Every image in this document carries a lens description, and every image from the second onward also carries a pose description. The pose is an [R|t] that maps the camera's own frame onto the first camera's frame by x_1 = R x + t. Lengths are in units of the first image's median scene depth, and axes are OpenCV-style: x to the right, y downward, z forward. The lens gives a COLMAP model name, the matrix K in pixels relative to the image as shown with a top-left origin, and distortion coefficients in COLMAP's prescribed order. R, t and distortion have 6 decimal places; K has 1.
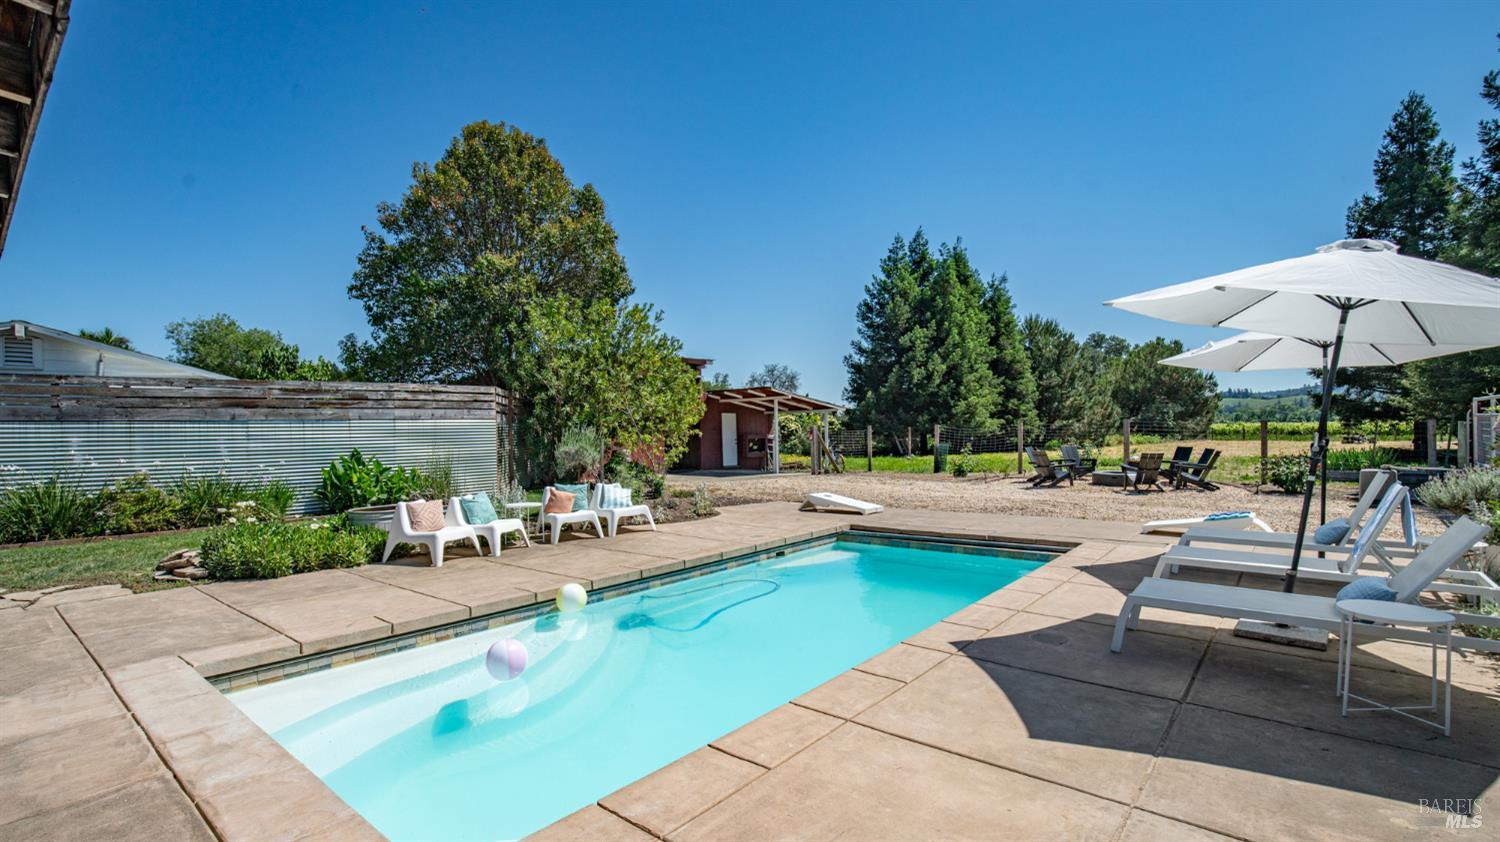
lens RADIAL K [[683.1, 0, 754.7], [0, 683.1, 433.5], [0, 0, 1]] dist [-0.029691, 0.000419]
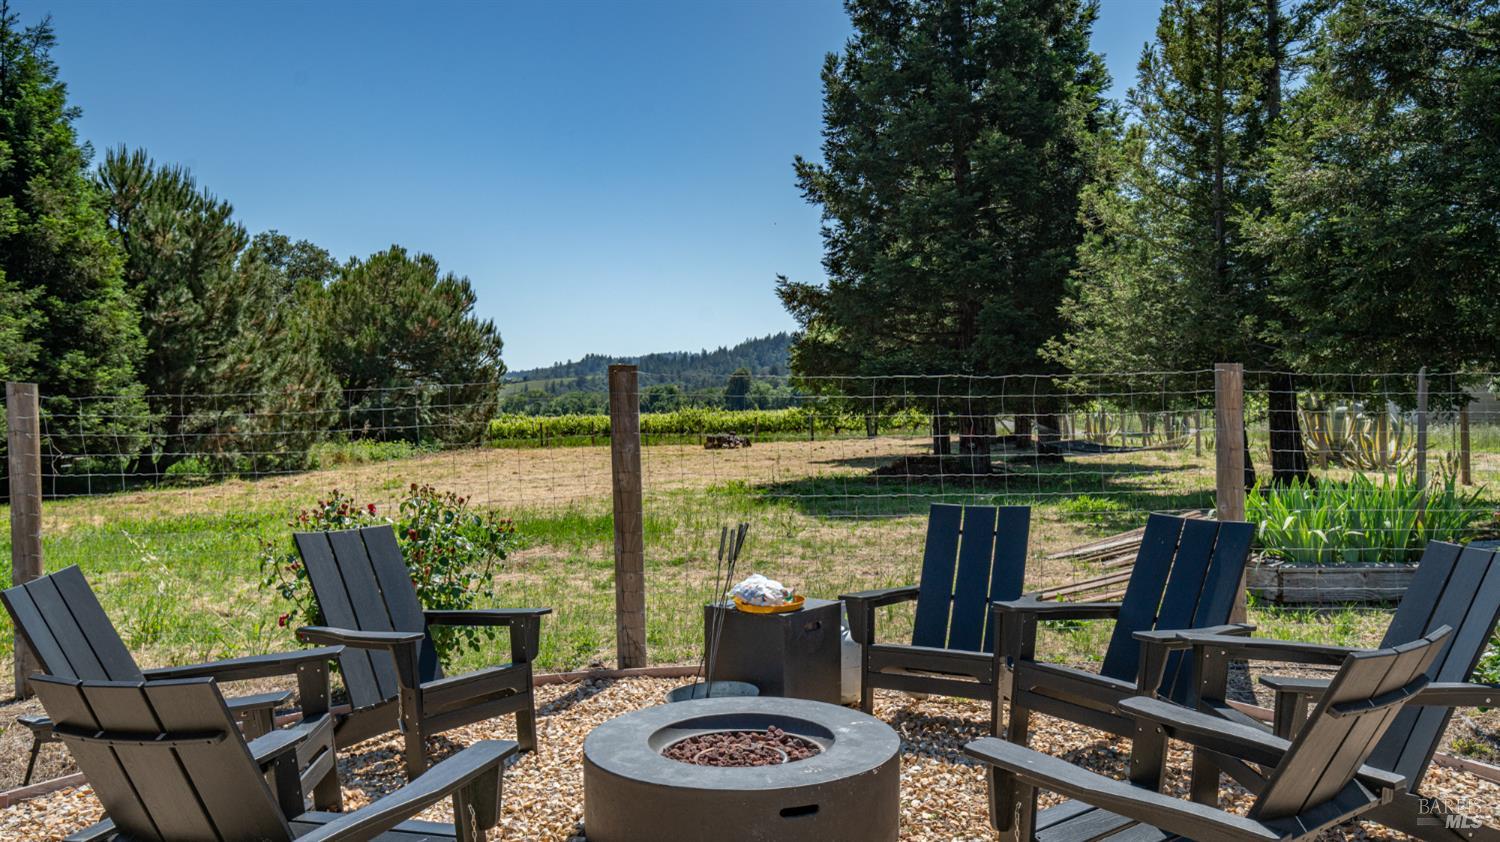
lens RADIAL K [[1252.9, 0, 750.0], [0, 1252.9, 421.0], [0, 0, 1]] dist [0.017975, 0.006767]
pose [[0.666786, -0.009231, 0.745192, 0.113717], [0.021573, 0.999743, -0.006919, -0.000873], [-0.744937, 0.020689, 0.666814, 0.269711]]
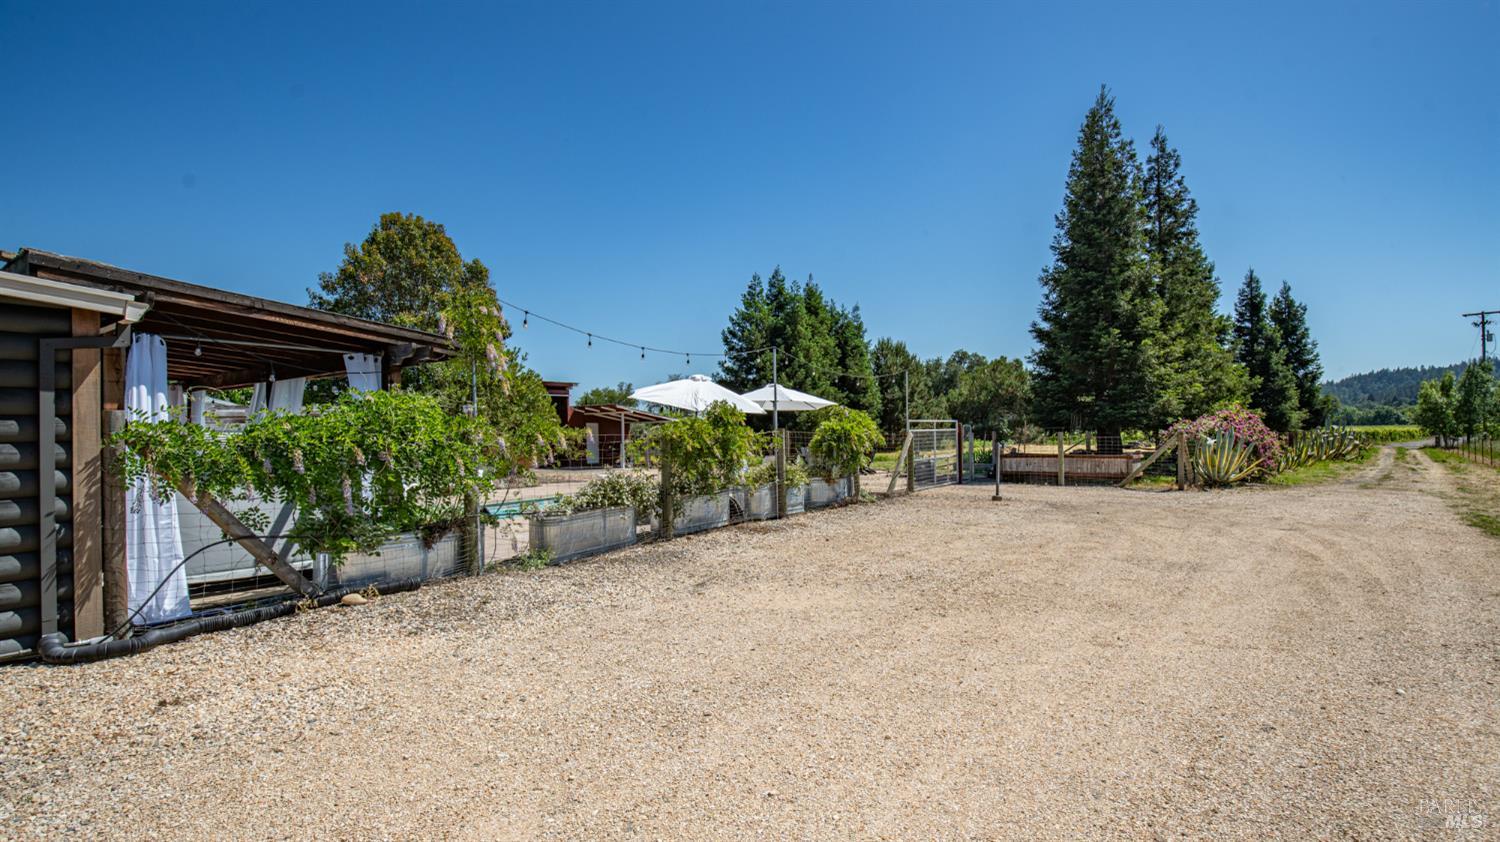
lens RADIAL K [[673.2, 0, 745.5], [0, 673.2, 451.4], [0, 0, 1]] dist [-0.025921, -0.000029]
pose [[0.995526, 0.001386, 0.094483, 0.068436], [-0.003408, 0.999768, 0.021247, -0.001695], [-0.094432, -0.021474, 0.995300, -0.165312]]
